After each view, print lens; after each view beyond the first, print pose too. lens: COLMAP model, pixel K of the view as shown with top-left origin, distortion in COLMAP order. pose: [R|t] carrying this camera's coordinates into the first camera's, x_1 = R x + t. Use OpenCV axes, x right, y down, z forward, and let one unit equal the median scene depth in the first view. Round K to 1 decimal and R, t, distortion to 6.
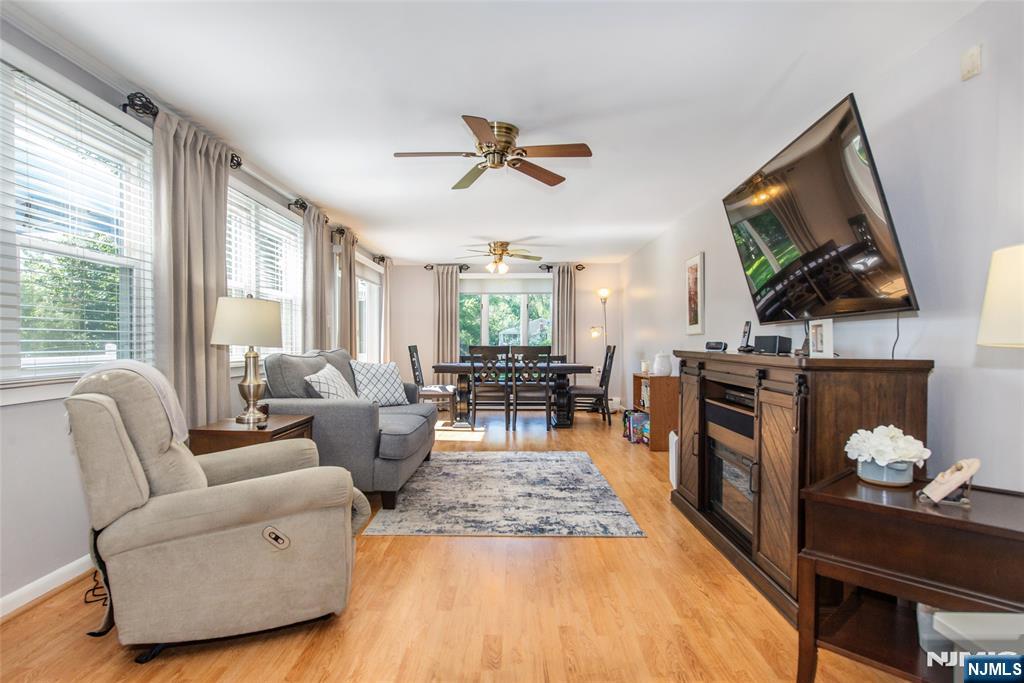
lens RADIAL K [[590.2, 0, 509.9], [0, 590.2, 343.9], [0, 0, 1]] dist [0.001972, 0.000131]
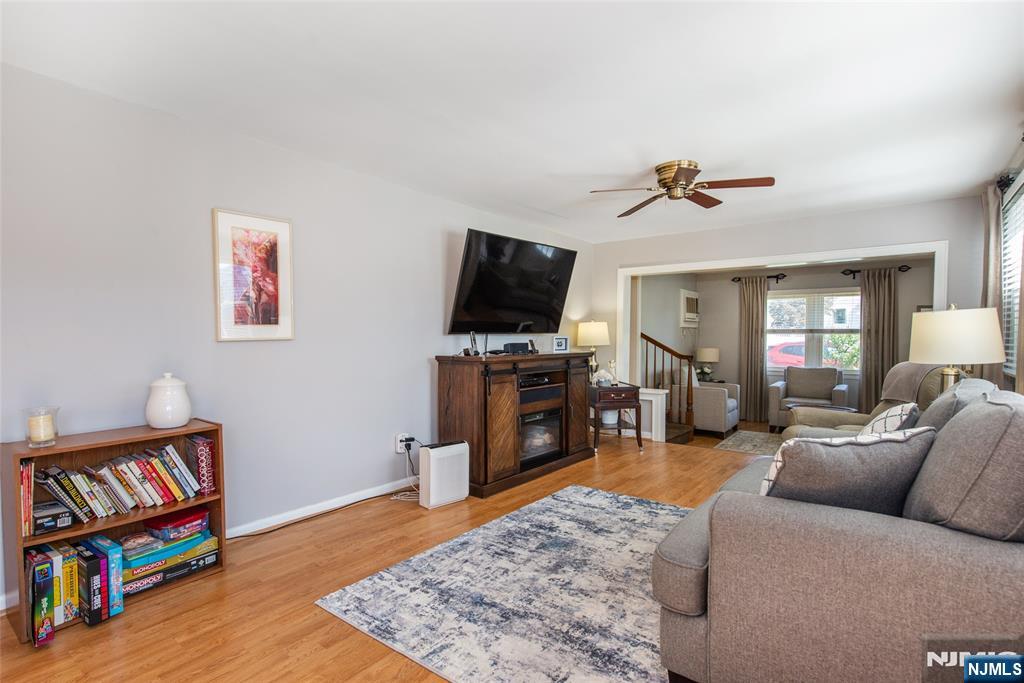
lens RADIAL K [[502.7, 0, 505.6], [0, 502.7, 343.9], [0, 0, 1]] dist [0.001418, 0.000014]
pose [[-0.796654, -0.010733, 0.604341, -0.323395], [-0.002470, 0.999892, 0.014501, -0.028268], [-0.604431, 0.010060, -0.796594, 1.805451]]
